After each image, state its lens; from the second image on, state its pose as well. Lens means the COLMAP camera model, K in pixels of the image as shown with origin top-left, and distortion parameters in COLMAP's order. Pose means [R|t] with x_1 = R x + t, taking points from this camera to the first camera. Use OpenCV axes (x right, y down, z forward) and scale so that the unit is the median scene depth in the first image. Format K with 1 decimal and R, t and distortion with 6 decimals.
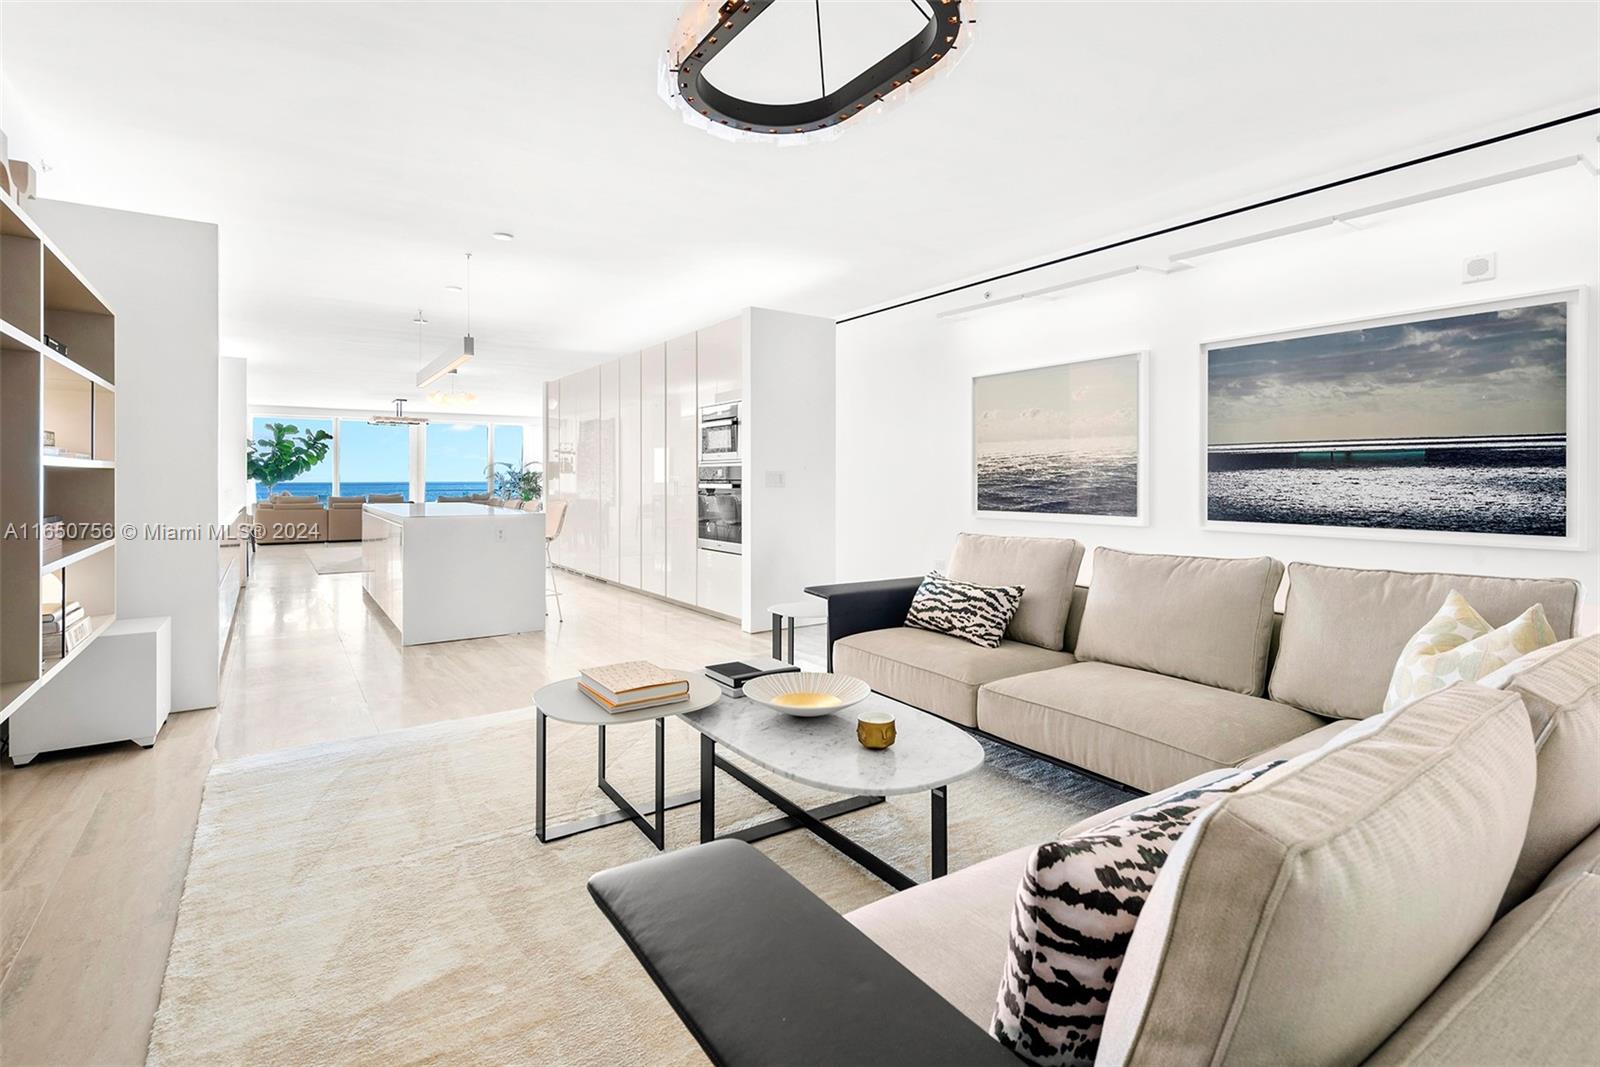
lens RADIAL K [[760.4, 0, 802.7], [0, 760.4, 477.6], [0, 0, 1]] dist [0.012789, -0.000271]
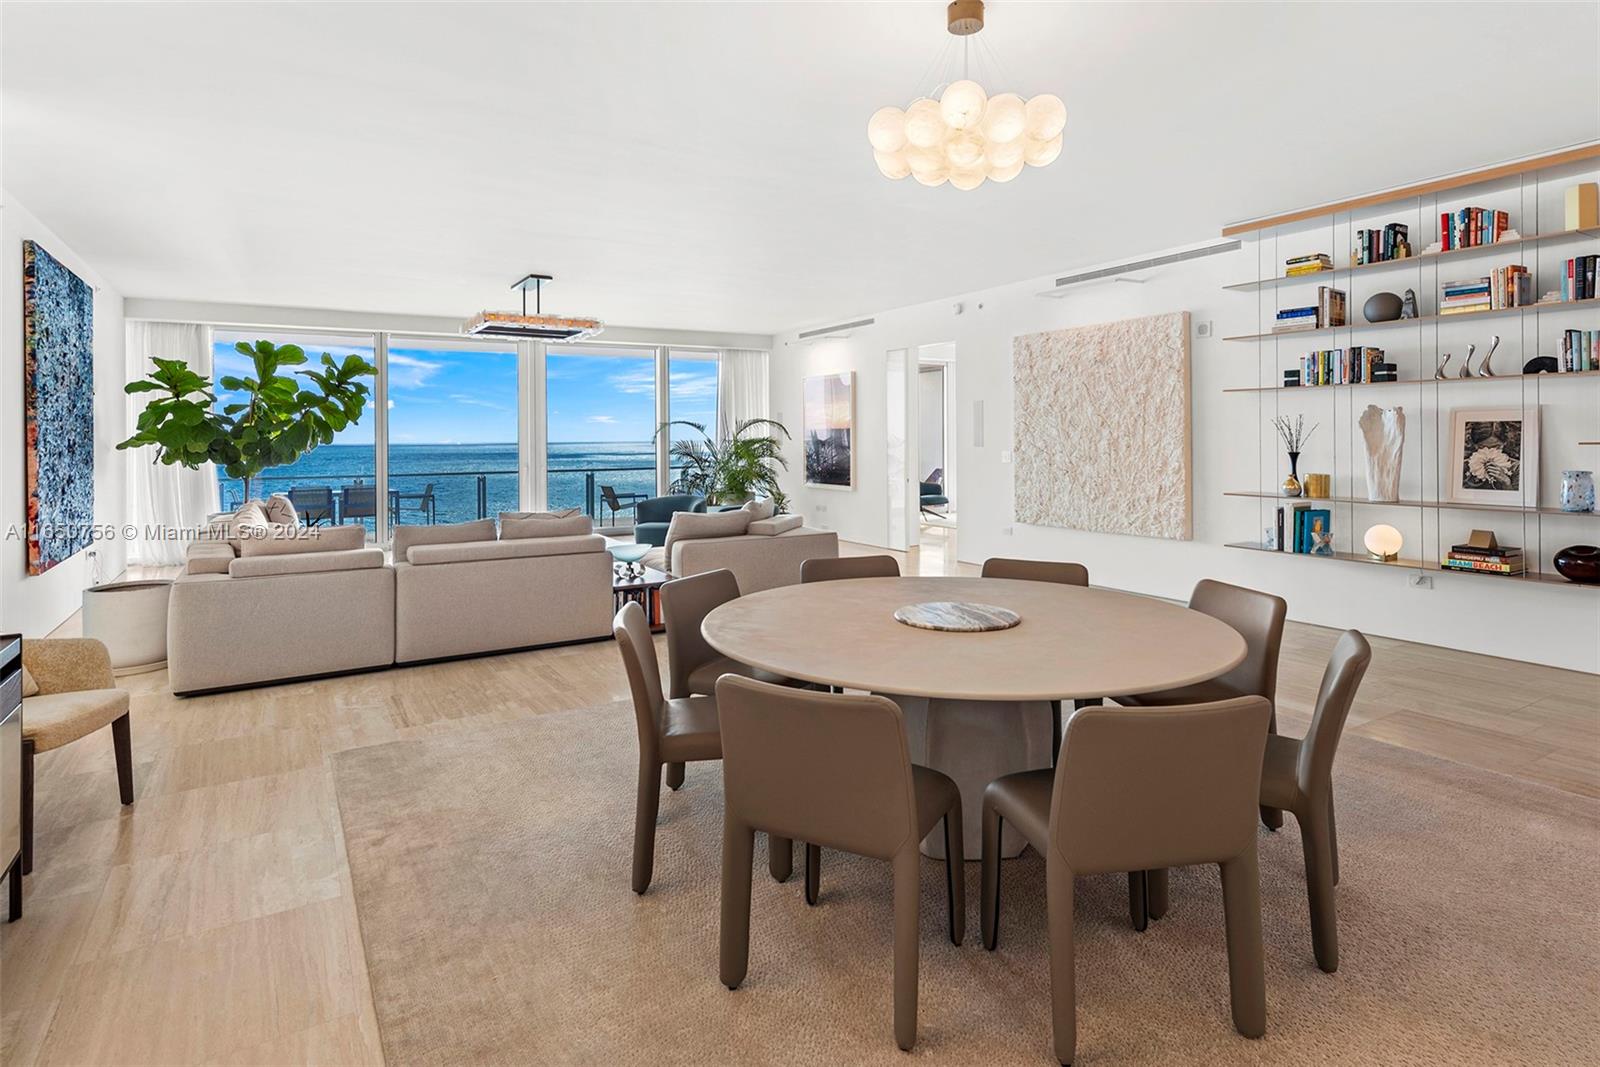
lens RADIAL K [[838.2, 0, 802.0], [0, 838.2, 435.7], [0, 0, 1]] dist [0.020030, -0.010519]
pose [[0.998591, -0.009819, -0.052143, -0.957742], [0.009785, 0.999952, -0.000900, -0.028487], [0.052150, 0.000388, 0.998639, 1.452943]]
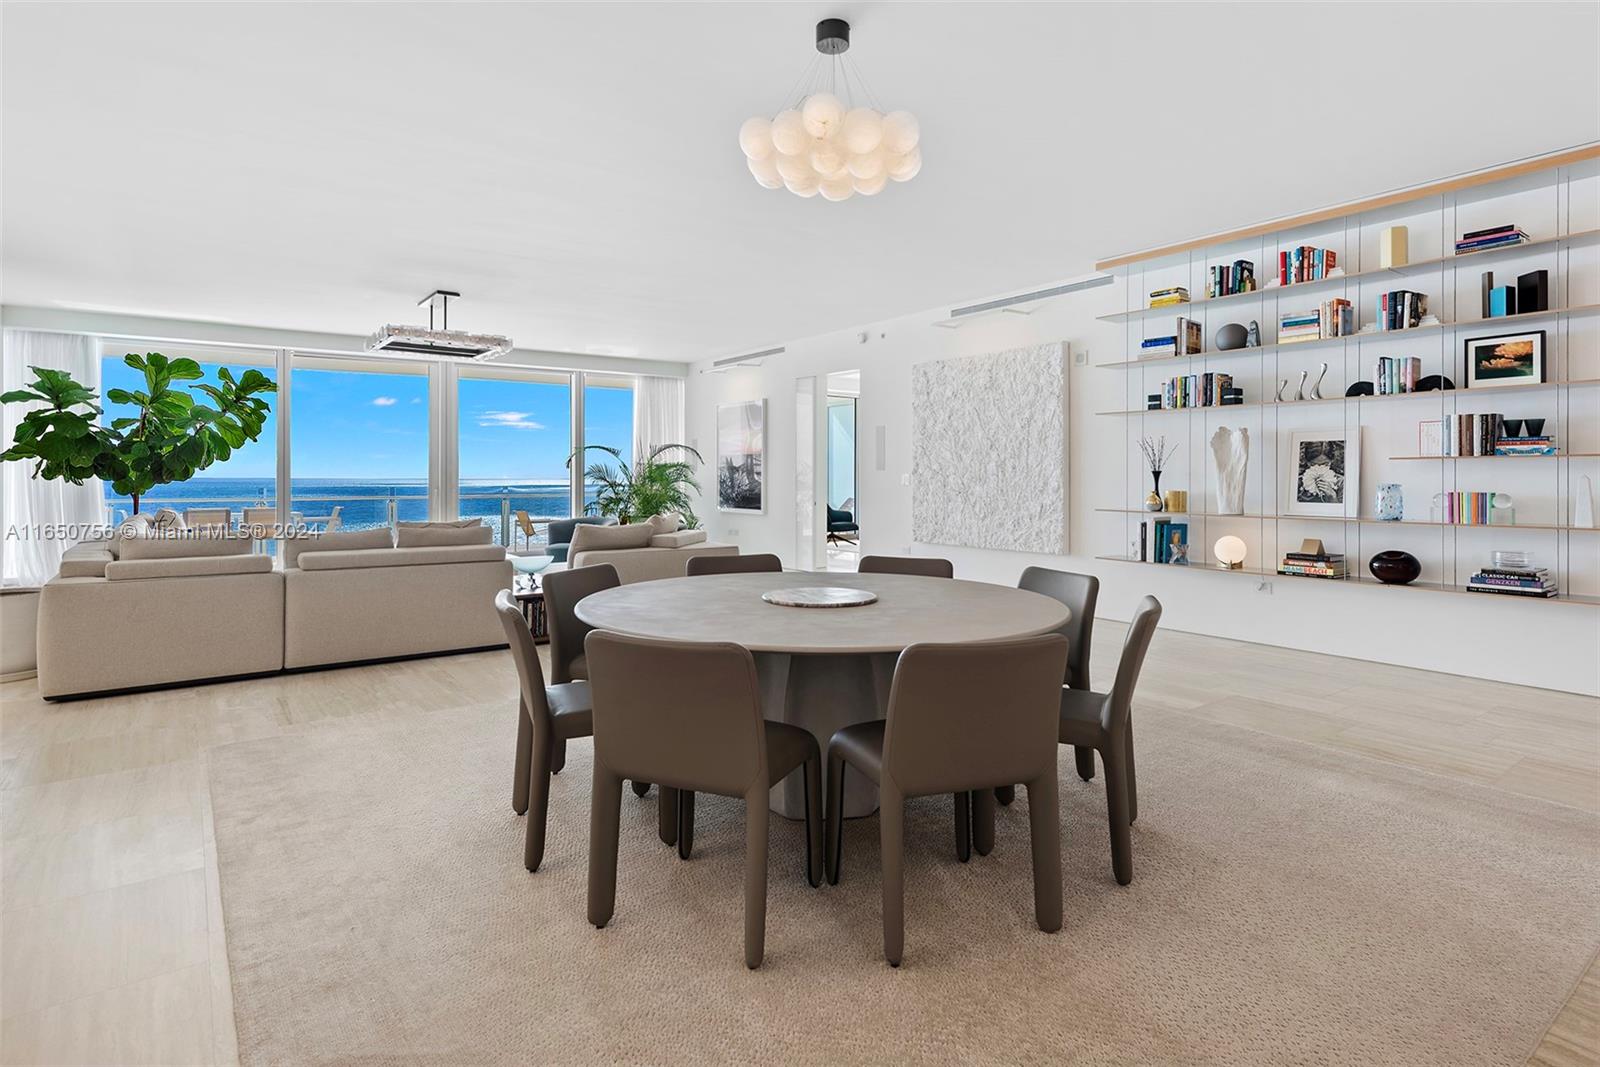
lens RADIAL K [[820.2, 0, 796.0], [0, 820.2, 474.7], [0, 0, 1]] dist [0.021084, -0.011112]
pose [[0.999497, 0.001314, 0.031692, -0.930533], [-0.001405, 0.999995, 0.002867, -0.005348], [-0.031688, -0.002910, 0.999494, 1.437261]]
